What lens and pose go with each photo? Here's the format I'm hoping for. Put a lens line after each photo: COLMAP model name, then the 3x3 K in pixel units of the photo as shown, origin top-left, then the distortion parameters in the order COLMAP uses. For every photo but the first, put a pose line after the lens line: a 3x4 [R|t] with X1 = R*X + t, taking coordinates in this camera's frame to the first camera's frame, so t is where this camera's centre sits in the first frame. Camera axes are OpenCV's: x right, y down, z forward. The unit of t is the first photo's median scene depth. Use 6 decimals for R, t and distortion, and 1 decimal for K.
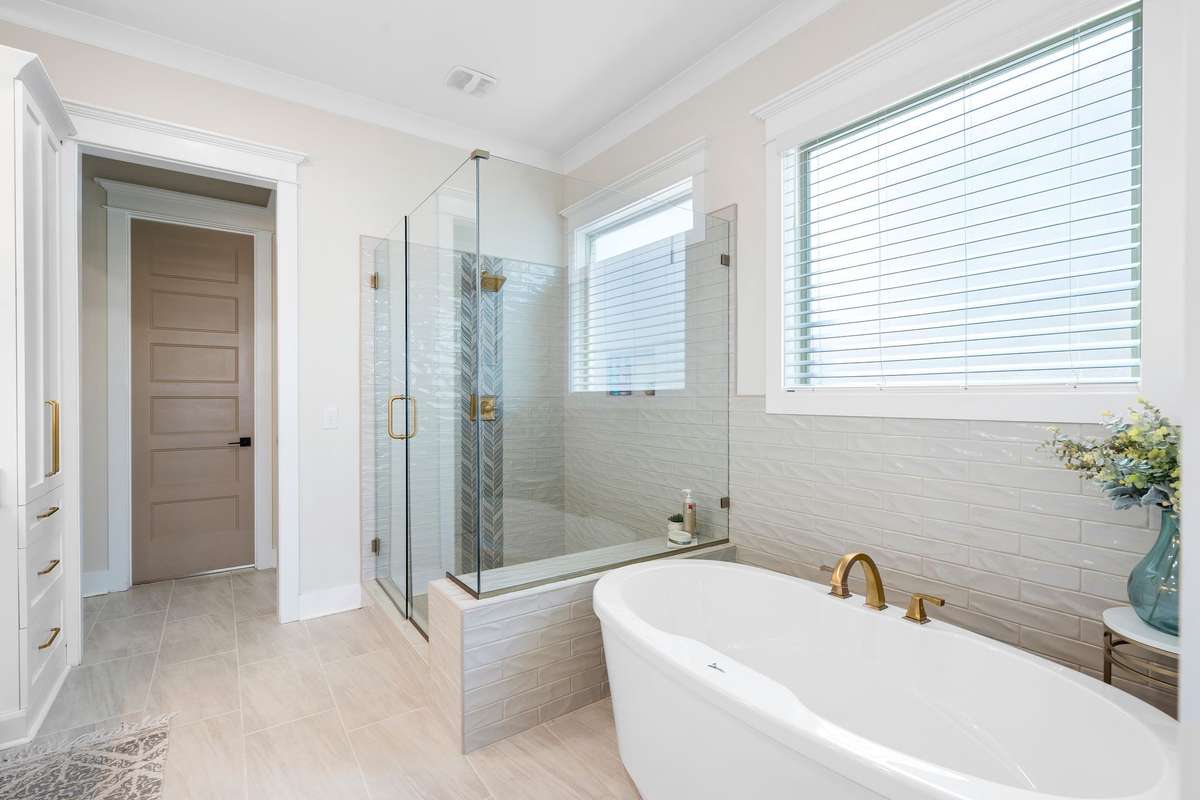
lens RADIAL K [[541.2, 0, 600.0], [0, 541.2, 400.0], [0, 0, 1]] dist [-0.003960, 0.001592]
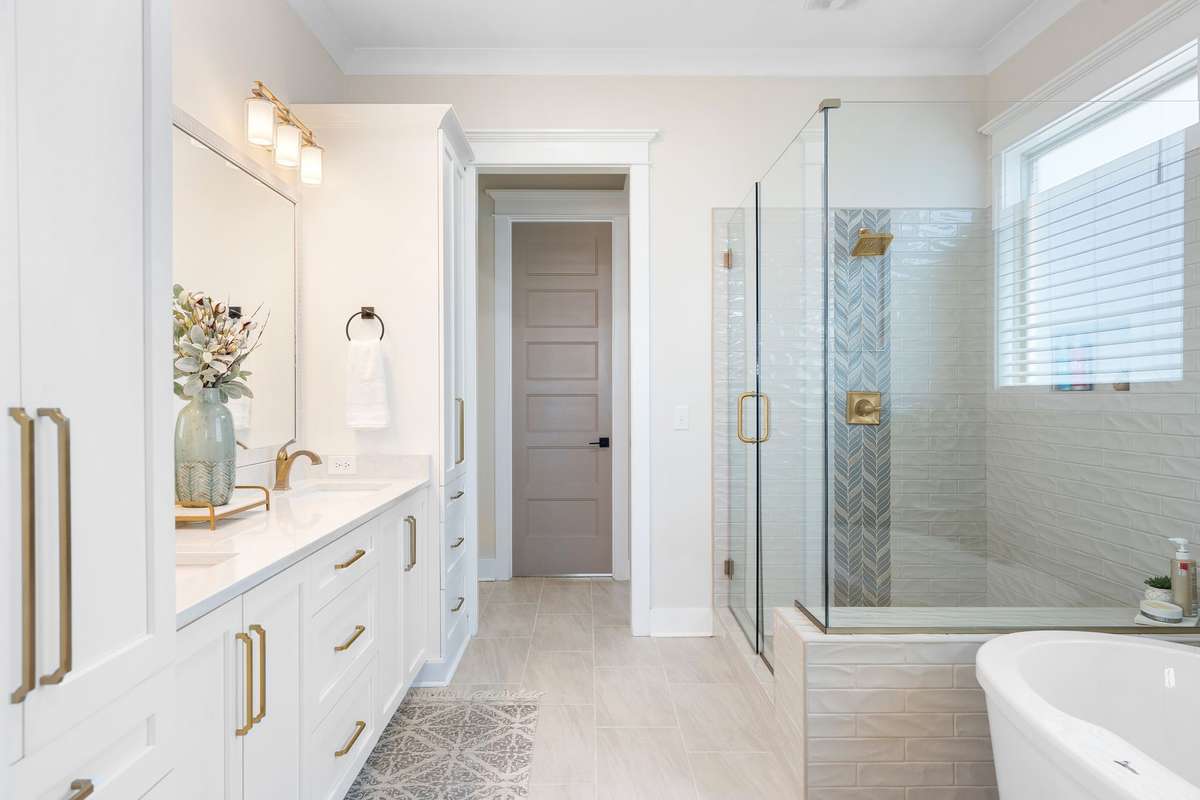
lens RADIAL K [[765.2, 0, 600.0], [0, 765.2, 400.0], [0, 0, 1]] dist [0.005281, 0.004354]
pose [[0.825415, 0.001556, -0.564525, 0.105069], [-0.000882, 0.999999, 0.001466, 0.001949], [0.564526, -0.000712, 0.825415, -0.122144]]
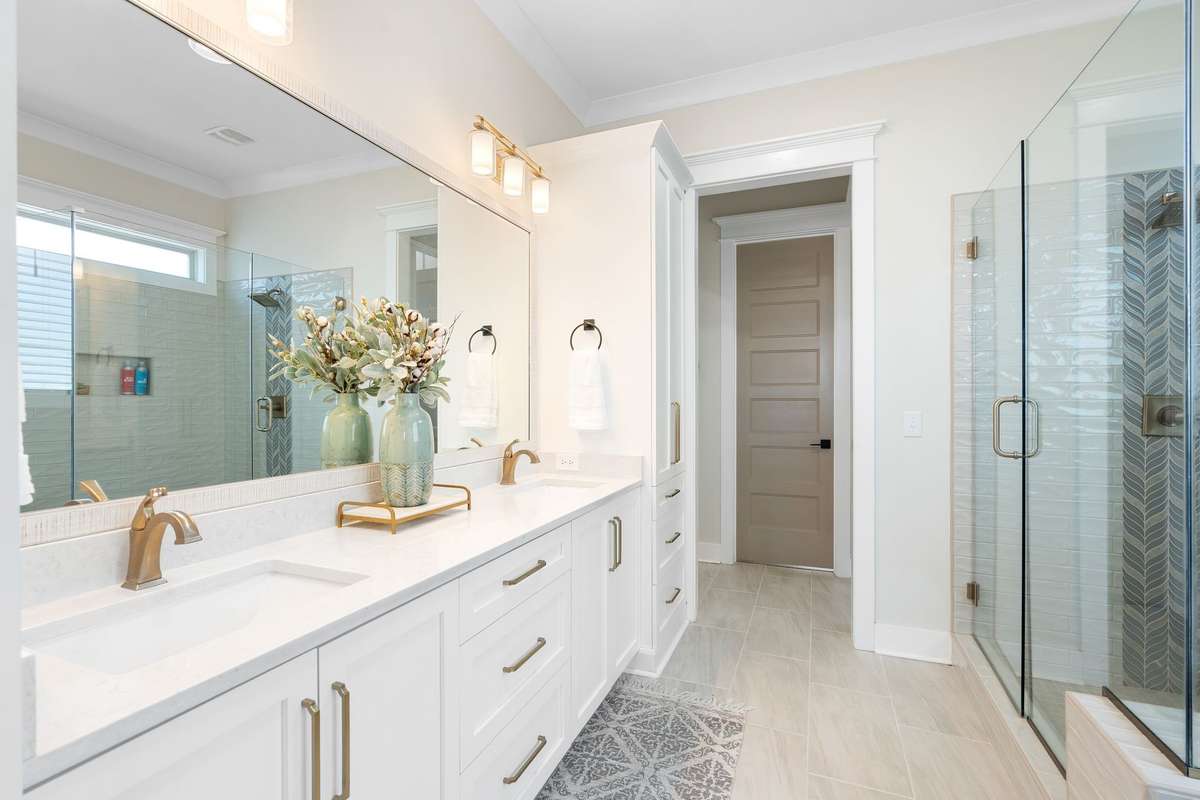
lens RADIAL K [[530.2, 0, 600.0], [0, 530.2, 400.0], [0, 0, 1]] dist [-0.004979, 0.000736]
pose [[0.533869, 0.001101, -0.845566, -0.062787], [-0.003336, 0.999994, -0.000804, -0.001684], [0.845561, 0.003250, 0.533870, 0.149742]]
